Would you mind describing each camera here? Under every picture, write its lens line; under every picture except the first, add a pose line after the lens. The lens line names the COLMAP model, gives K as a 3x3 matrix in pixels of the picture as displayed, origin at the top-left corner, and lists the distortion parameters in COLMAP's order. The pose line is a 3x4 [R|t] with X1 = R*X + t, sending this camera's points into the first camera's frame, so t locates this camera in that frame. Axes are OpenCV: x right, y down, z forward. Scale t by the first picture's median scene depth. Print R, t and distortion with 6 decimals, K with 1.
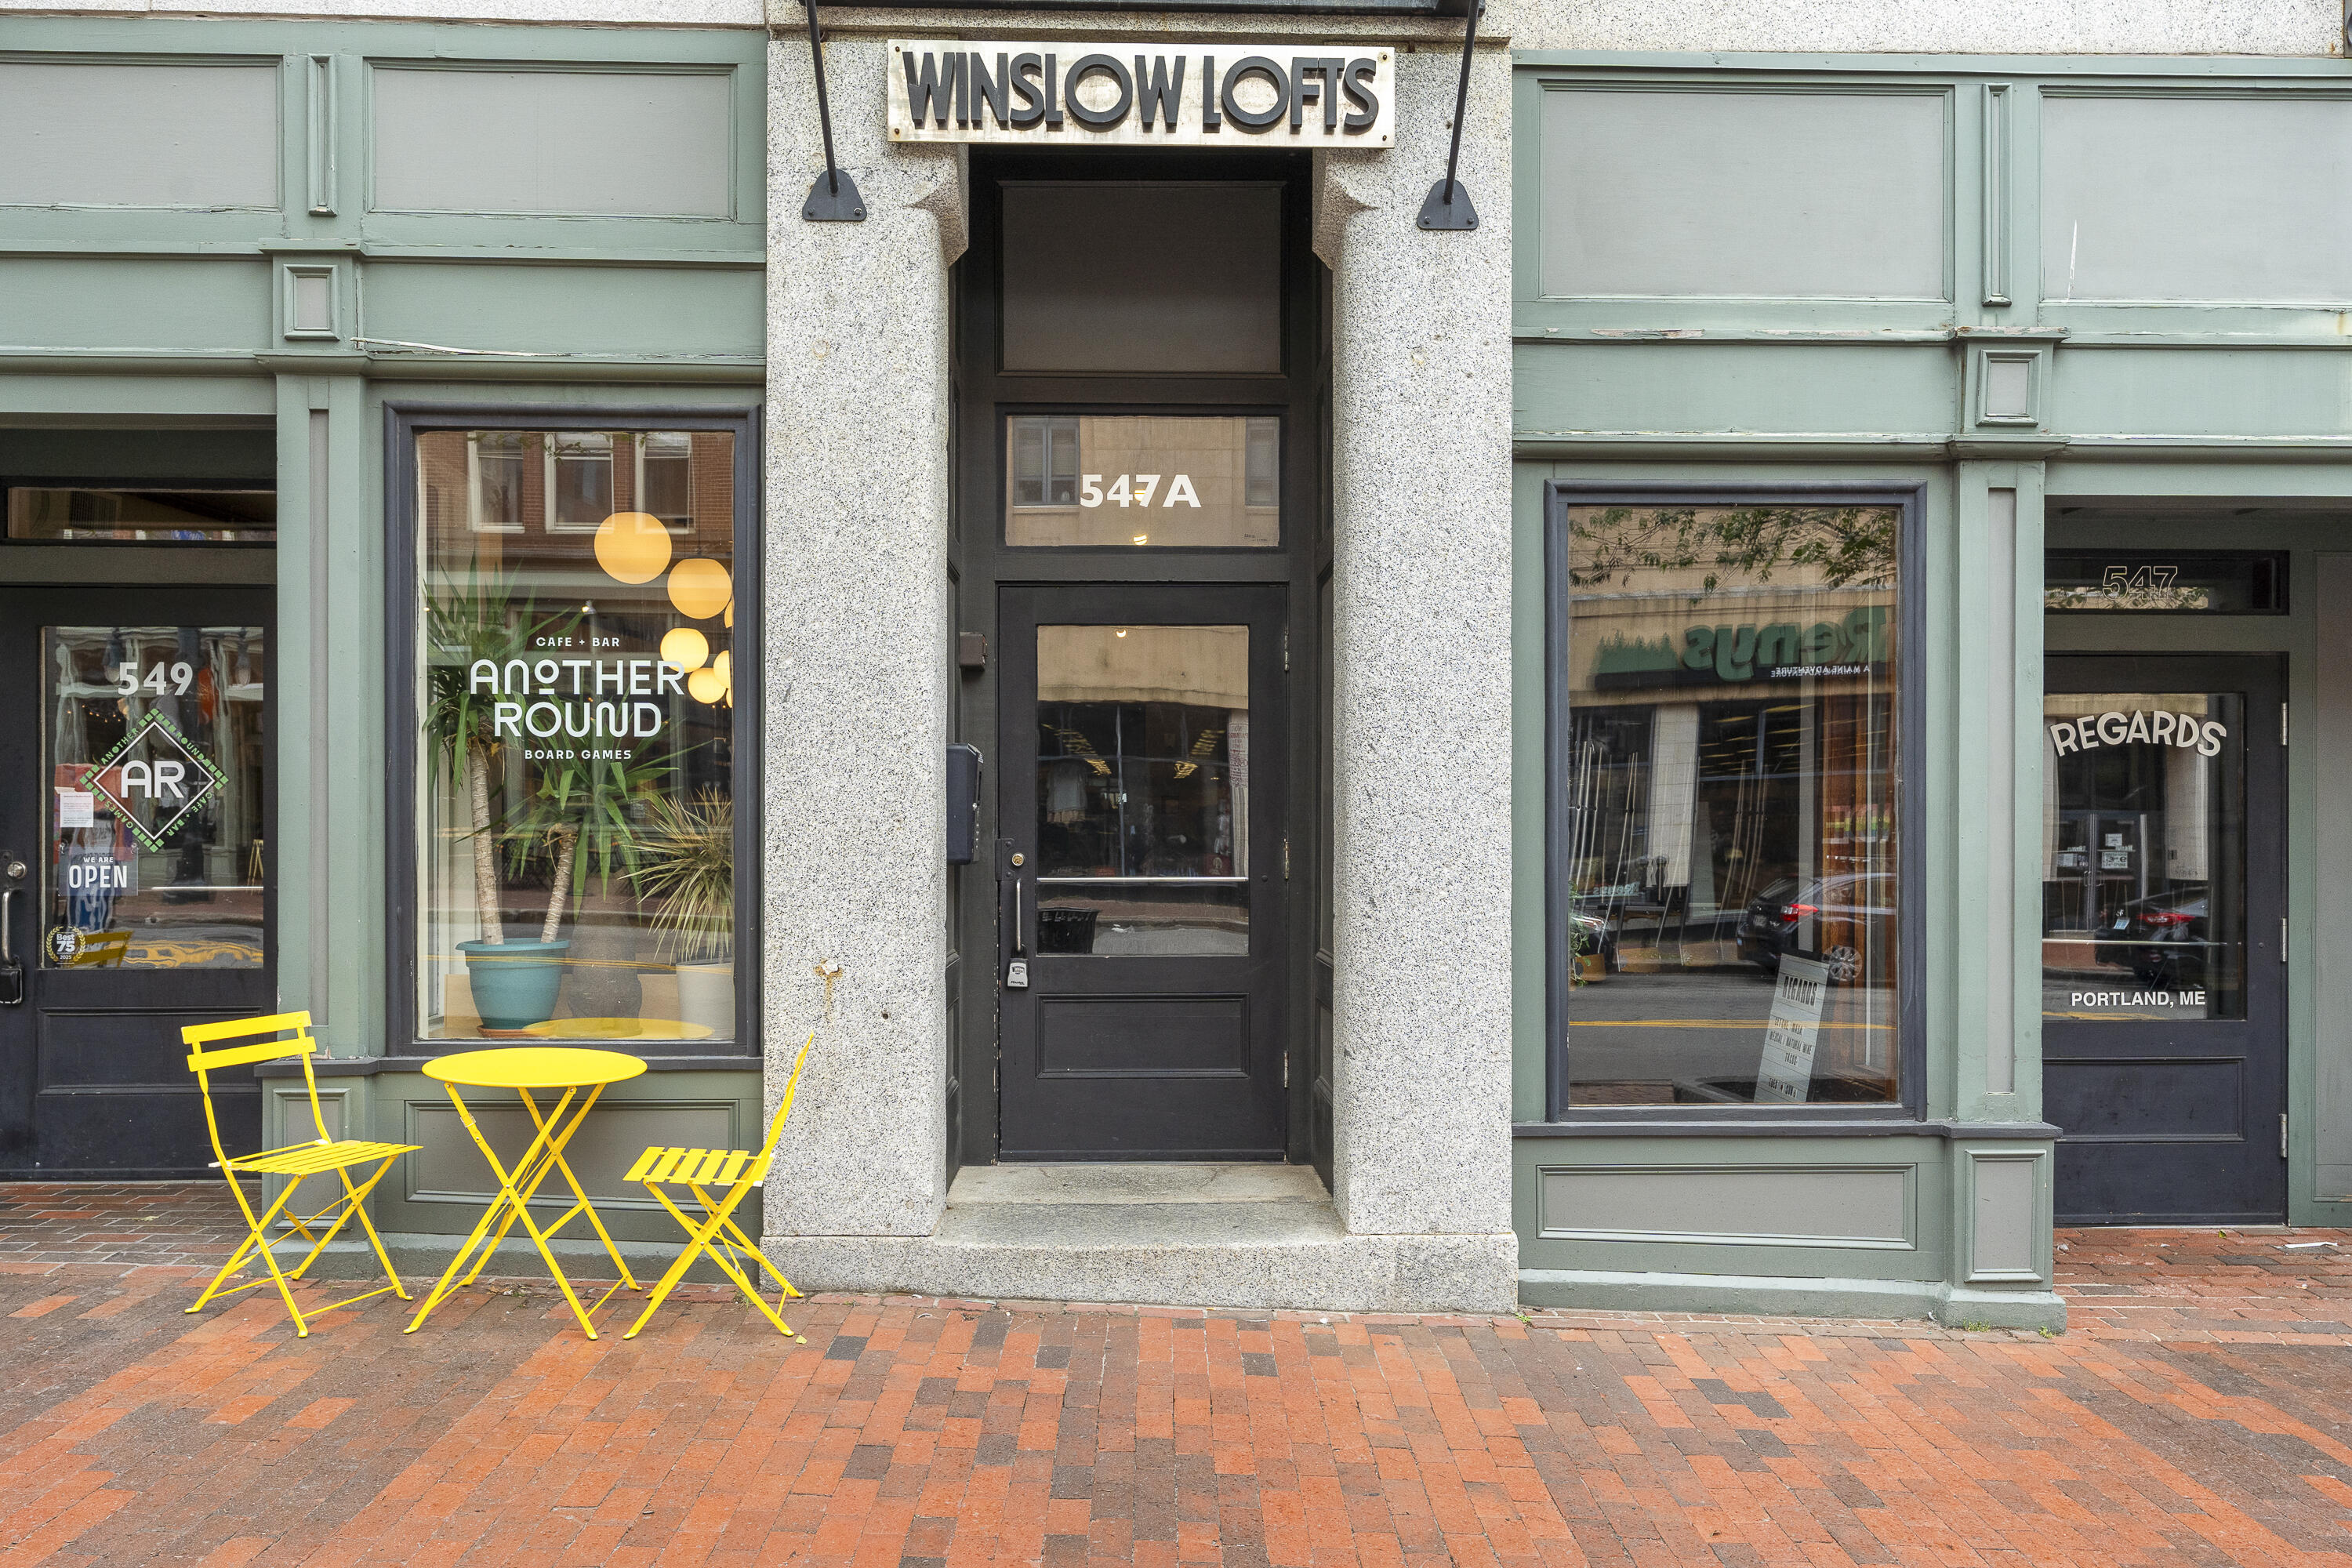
lens RADIAL K [[1687.9, 0, 1193.4], [0, 1687.9, 802.6], [0, 0, 1]] dist [0.012473, 0.000999]
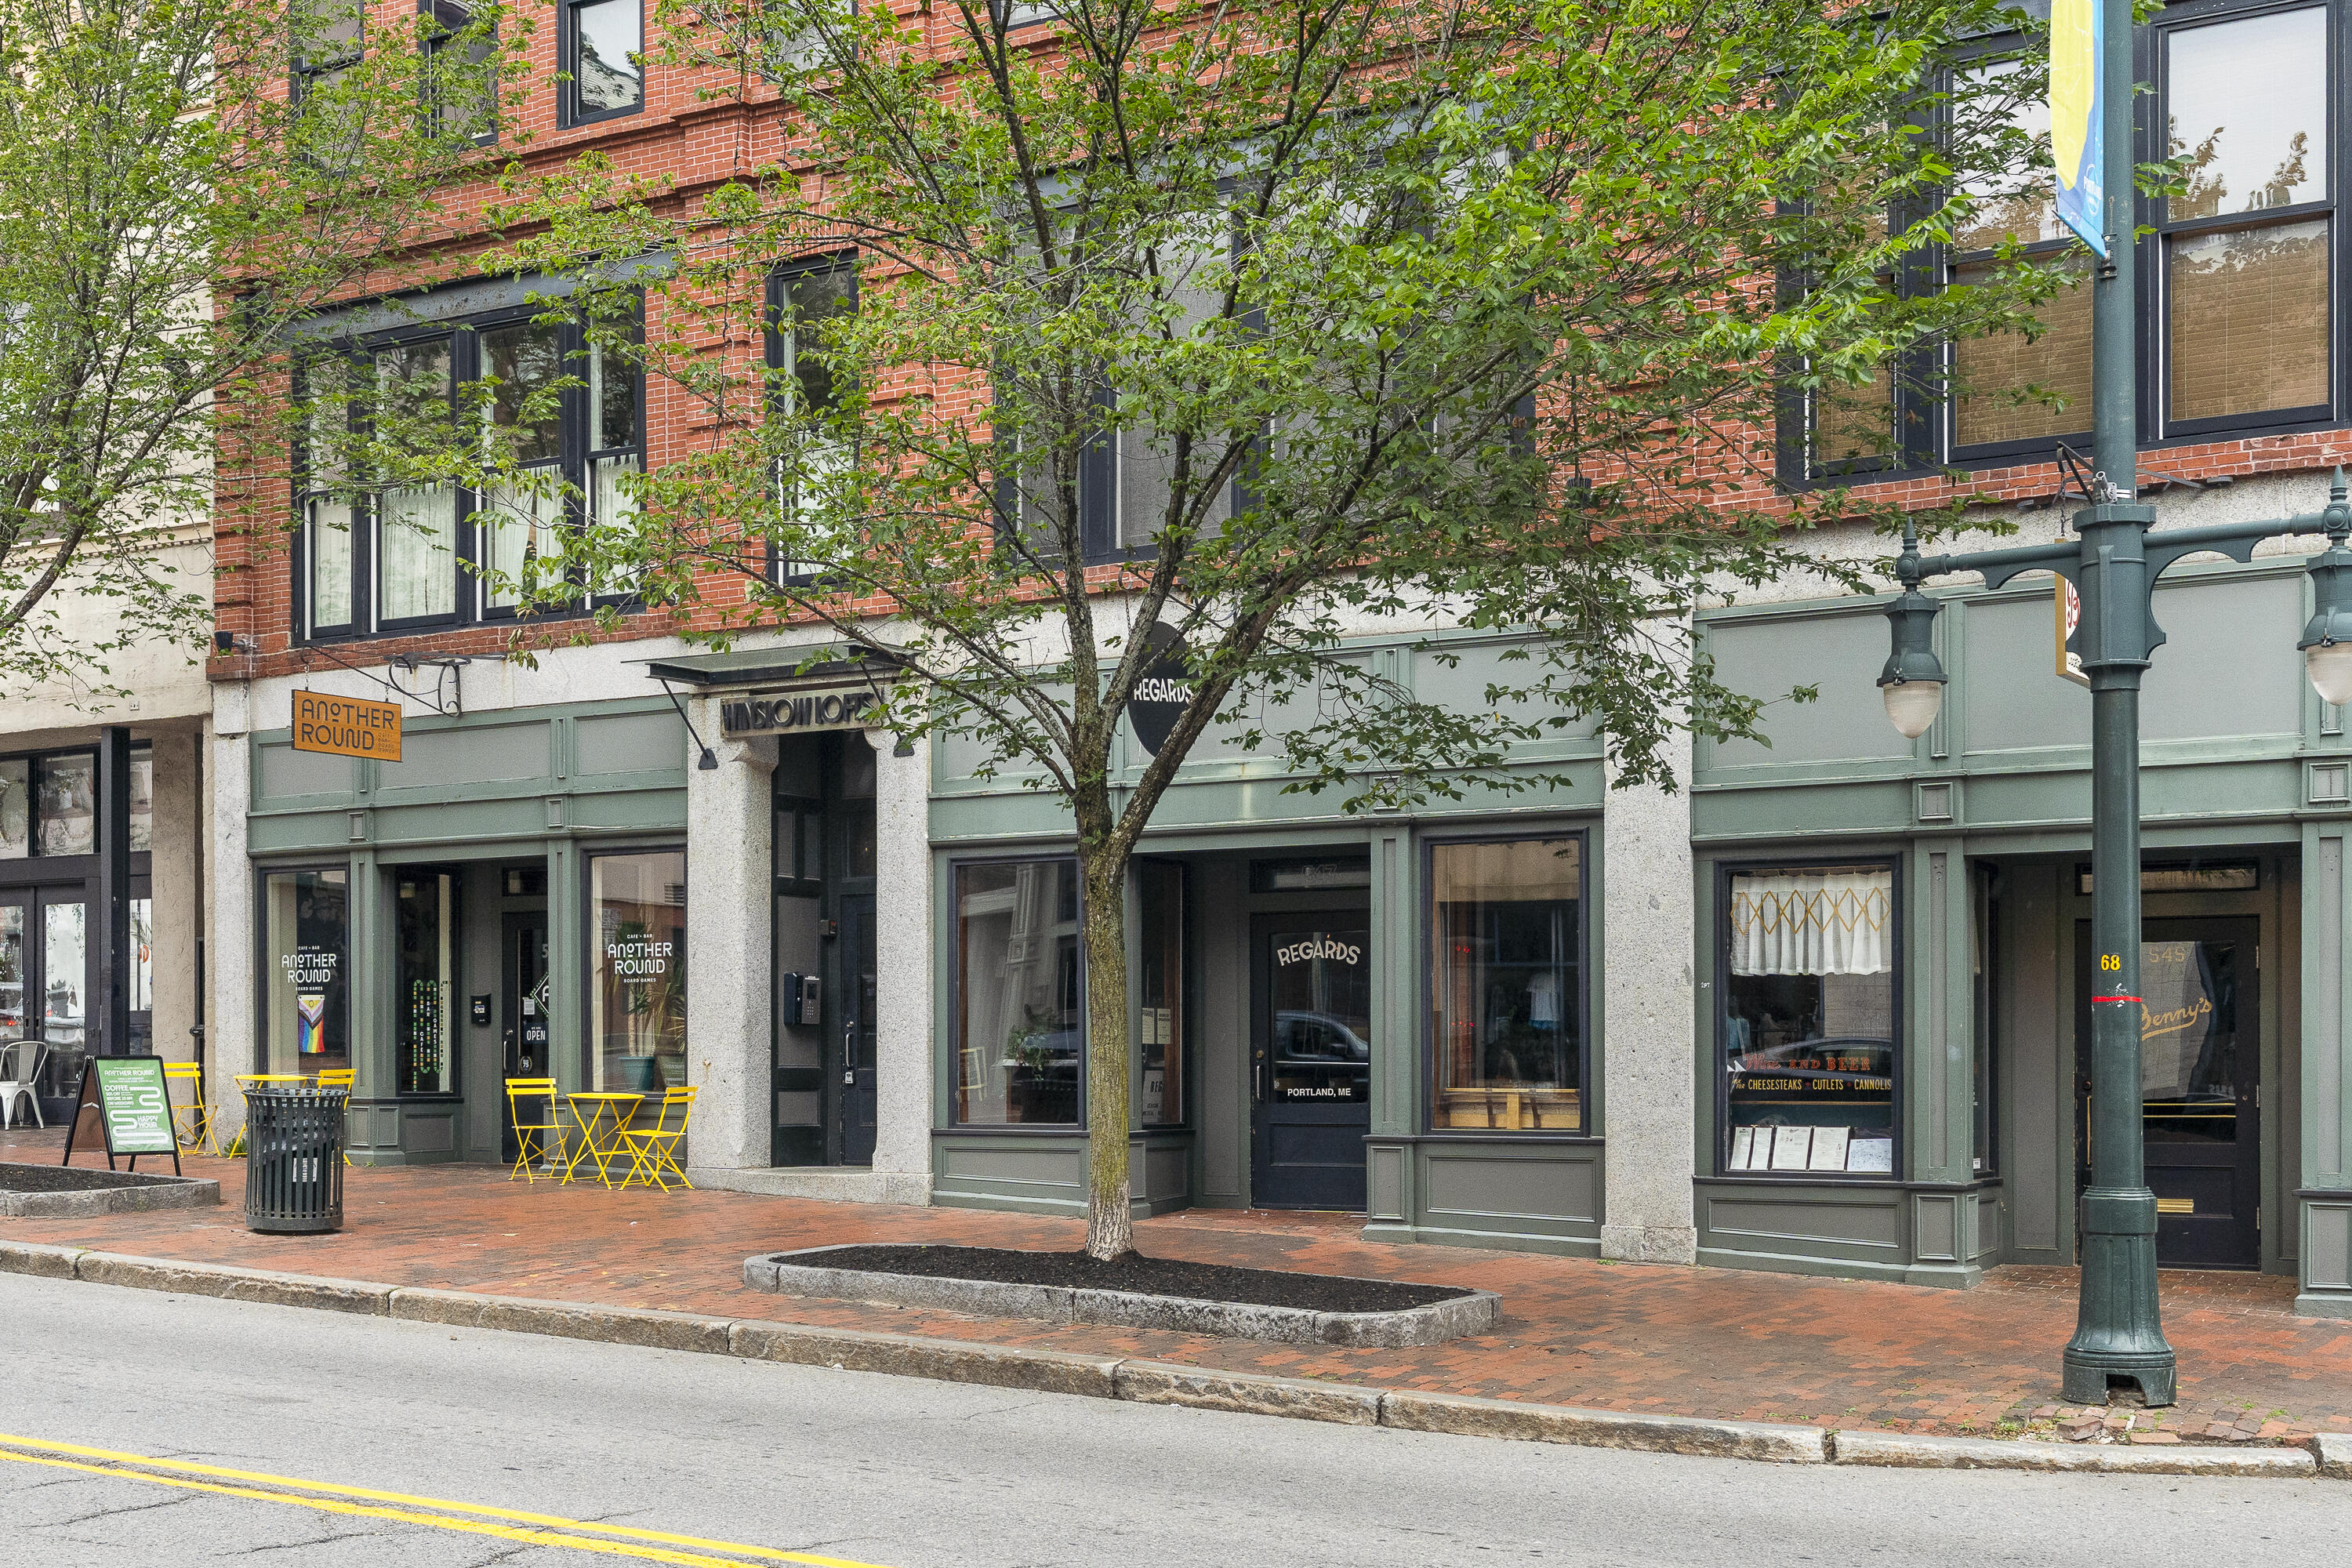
lens RADIAL K [[2838.7, 0, 1226.0], [0, 2838.7, 970.9], [0, 0, 1]] dist [0.022514, 0.000000]
pose [[0.851241, -0.019525, -0.524412, 2.668070], [0.009609, 0.999720, -0.021623, 0.059032], [0.524687, 0.013368, 0.851190, -2.209393]]
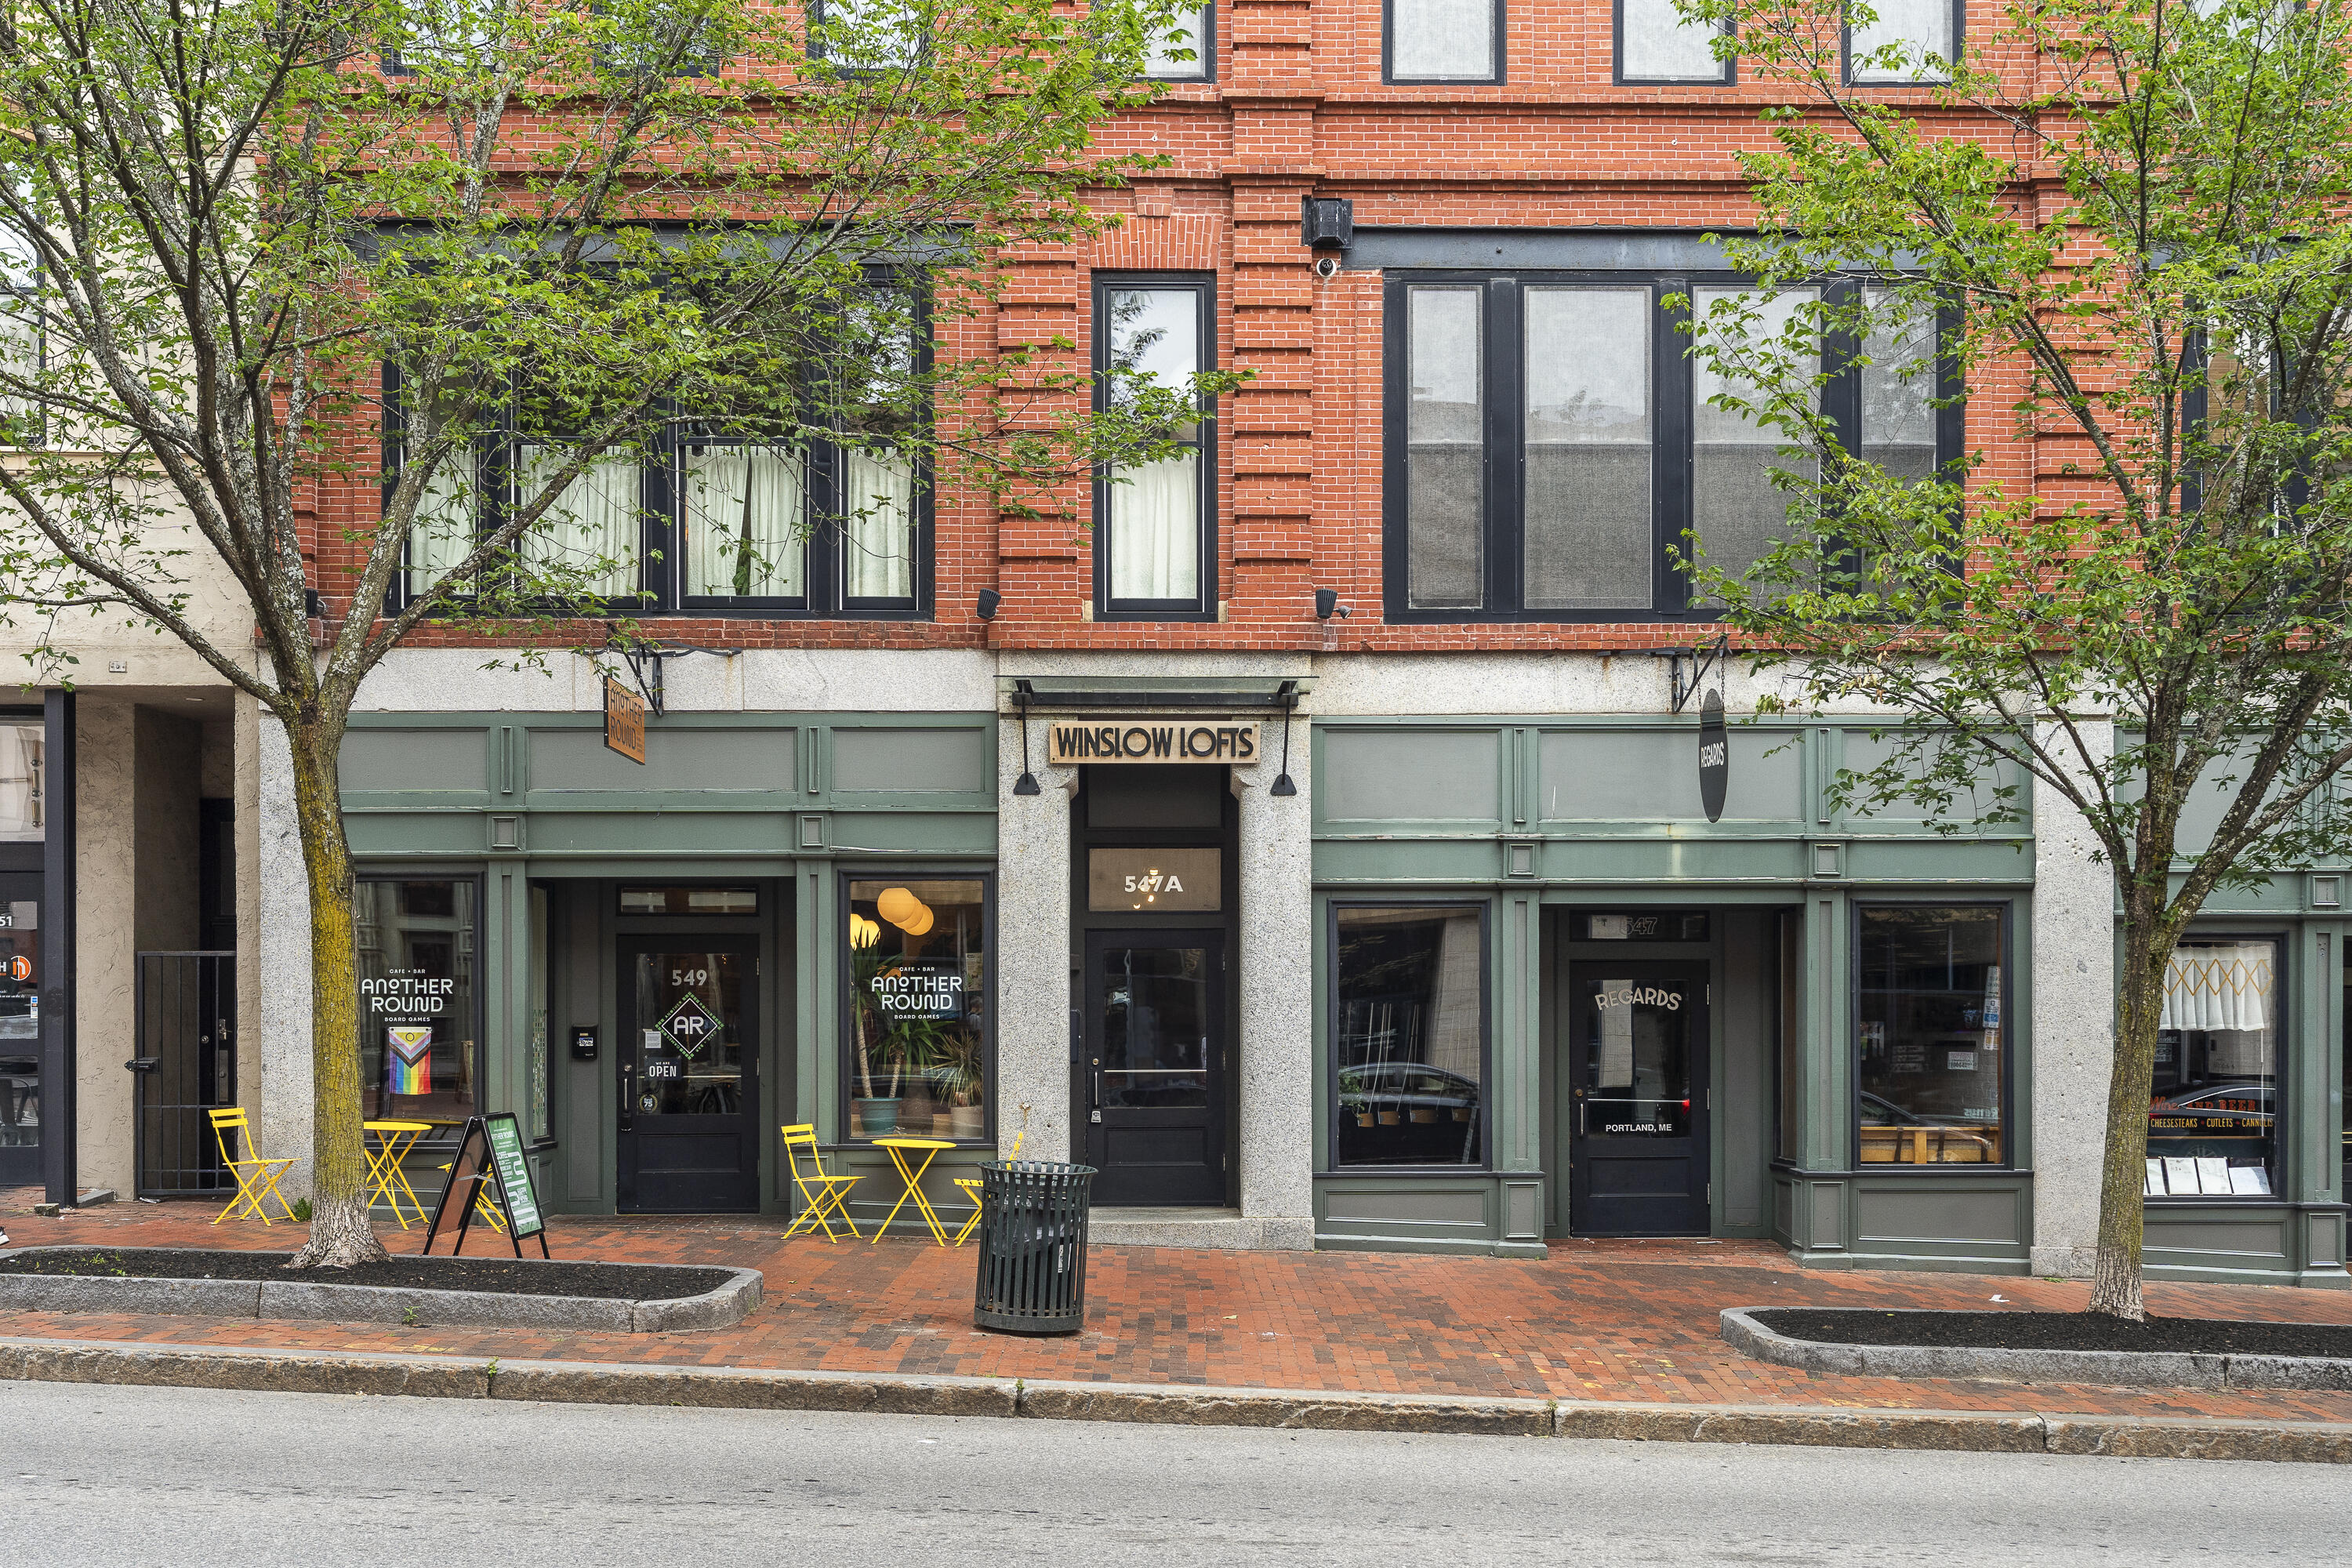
lens RADIAL K [[2232.1, 0, 1218.5], [0, 2232.1, 980.2], [0, 0, 1]] dist [0.014001, 0.000000]
pose [[0.999995, -0.002946, 0.001261, 0.054409], [0.002962, 0.999910, -0.013114, -0.037914], [-0.001222, 0.013118, 0.999913, -2.146635]]
